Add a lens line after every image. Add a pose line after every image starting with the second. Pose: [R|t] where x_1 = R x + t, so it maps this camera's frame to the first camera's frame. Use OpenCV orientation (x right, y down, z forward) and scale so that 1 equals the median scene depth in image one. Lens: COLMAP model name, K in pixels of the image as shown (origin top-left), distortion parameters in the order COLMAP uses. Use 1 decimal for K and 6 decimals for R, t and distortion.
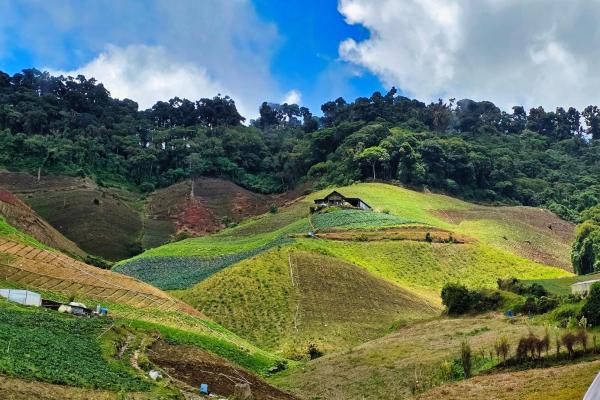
lens RADIAL K [[1159.5, 0, 300.0], [0, 1159.5, 200.0], [0, 0, 1]] dist [0.163266, -0.371738]
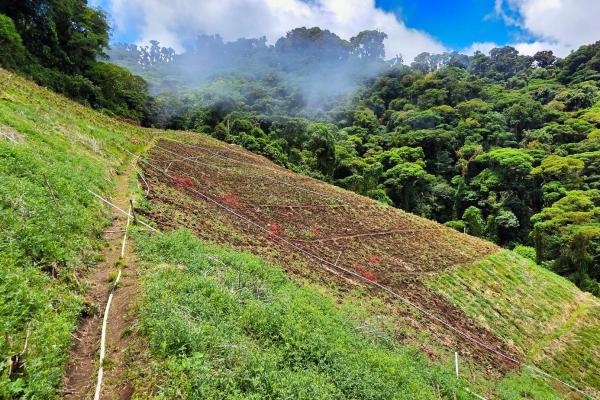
lens RADIAL K [[346.1, 0, 298.9], [0, 346.1, 197.8], [0, 0, 1]] dist [0.003732, -0.001475]
pose [[0.427491, -0.081443, 0.900343, 0.067209], [-0.144850, 0.976895, 0.157144, 0.002309], [-0.892339, -0.197593, 0.405817, 0.728045]]
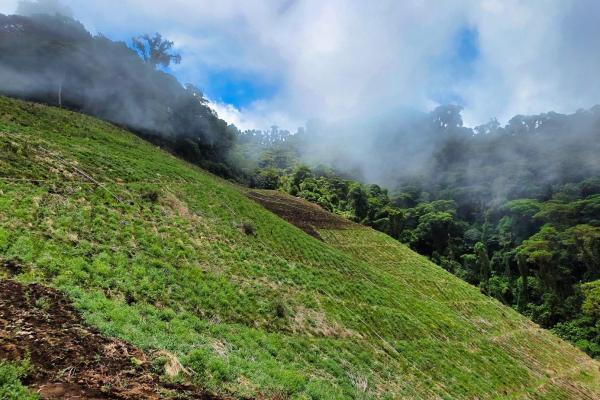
lens RADIAL K [[346.4, 0, 300.7], [0, 346.4, 198.7], [0, 0, 1]] dist [0.002581, -0.000905]
pose [[0.687908, 0.074403, 0.721975, 0.024806], [-0.127222, 0.991692, 0.019021, 0.003357], [-0.714561, -0.104936, 0.691658, 0.662816]]
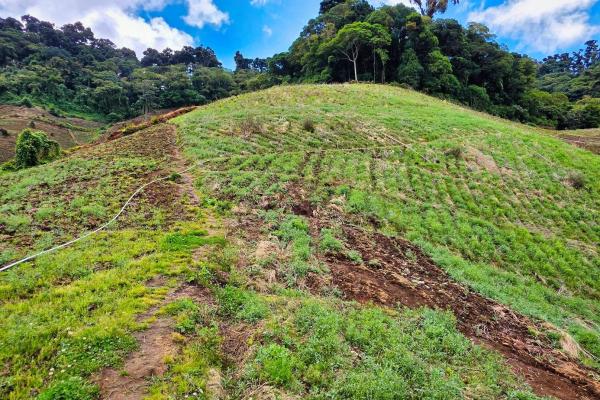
lens RADIAL K [[346.1, 0, 298.9], [0, 346.1, 197.8], [0, 0, 1]] dist [0.003732, -0.001475]
pose [[0.999142, -0.021988, 0.035103, 0.022727], [0.014955, 0.981802, 0.189318, 0.003374], [-0.038627, -0.188630, 0.981288, 0.664175]]
